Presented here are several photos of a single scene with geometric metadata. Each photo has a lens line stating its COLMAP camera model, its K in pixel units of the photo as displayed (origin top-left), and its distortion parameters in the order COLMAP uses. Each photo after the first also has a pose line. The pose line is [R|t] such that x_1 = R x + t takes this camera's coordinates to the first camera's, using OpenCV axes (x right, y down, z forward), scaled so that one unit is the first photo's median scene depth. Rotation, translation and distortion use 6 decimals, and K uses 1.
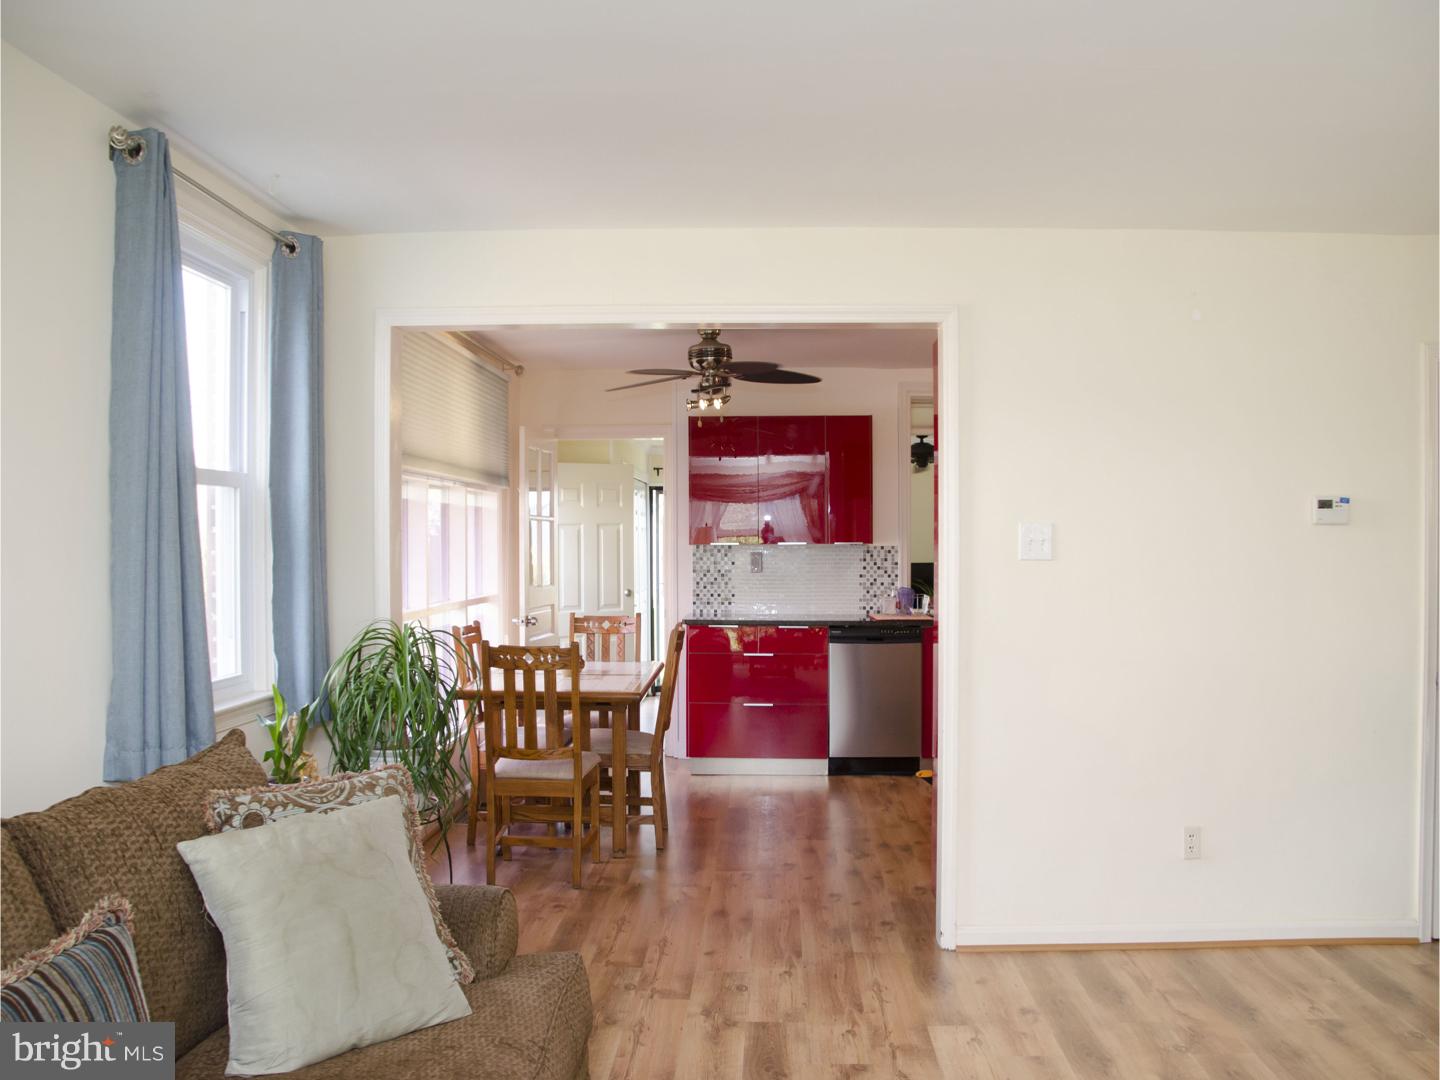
lens RADIAL K [[1176.4, 0, 718.1], [0, 1176.4, 554.5], [0, 0, 1]] dist [-0.082708, 0.008685]
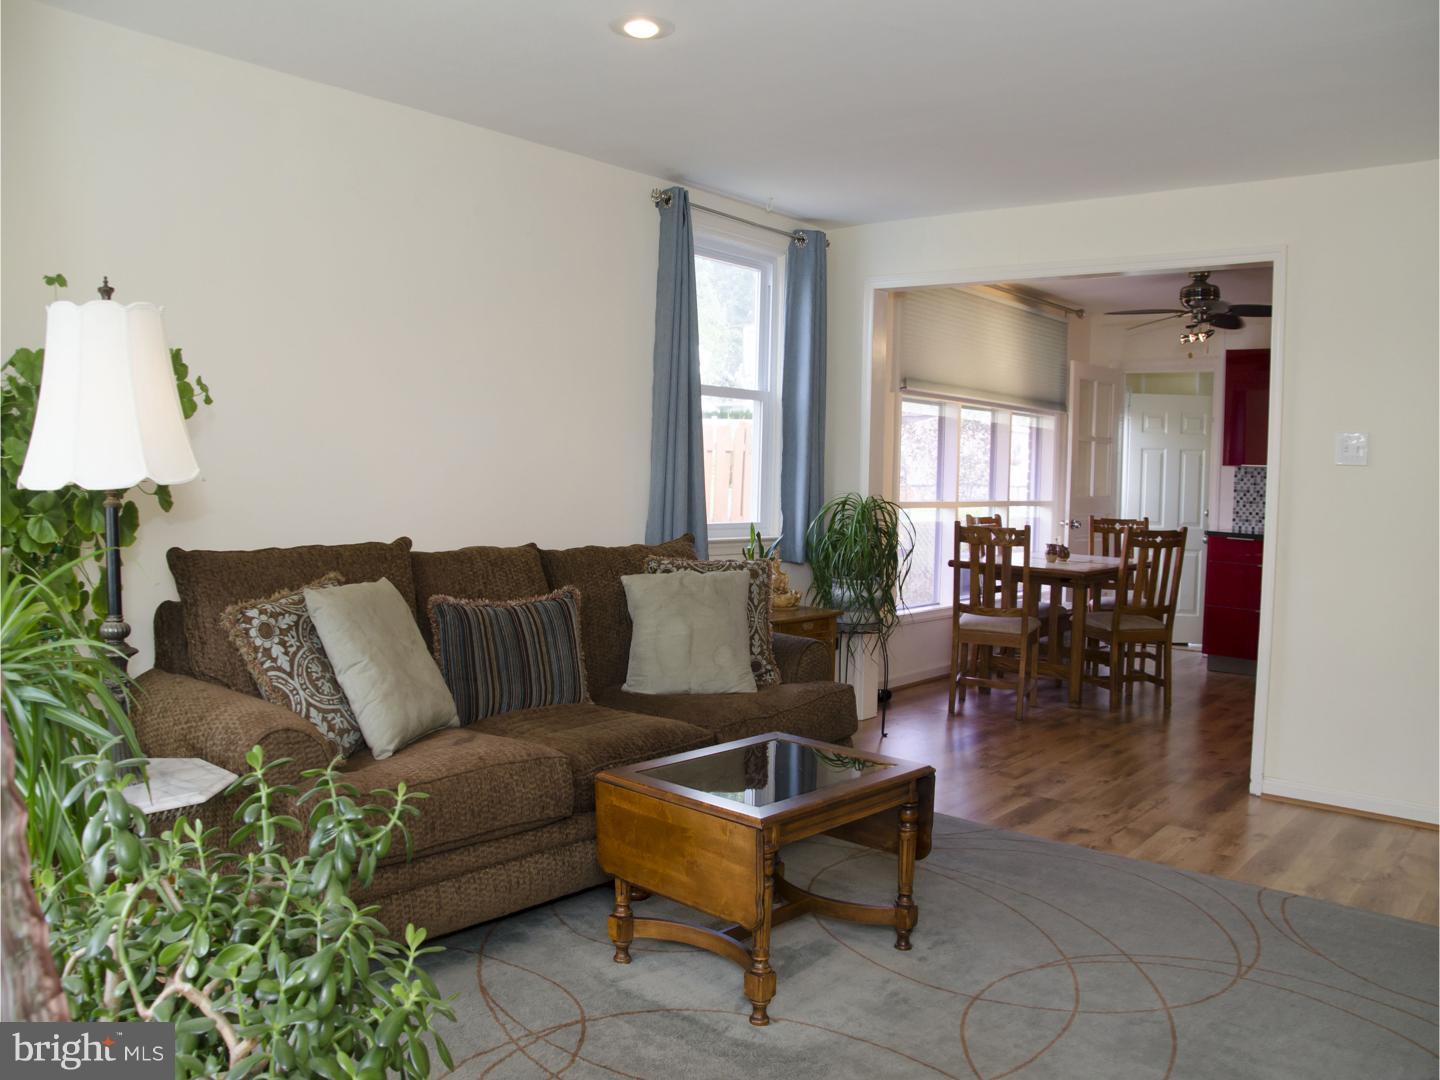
lens RADIAL K [[1136.9, 0, 718.5], [0, 1136.9, 571.1], [0, 0, 1]] dist [-0.154339, 0.078259]
pose [[0.782467, 0.082110, -0.617255, 0.440111], [-0.039958, 0.995846, 0.081819, 0.043088], [0.621409, -0.039357, 0.782497, -0.205093]]
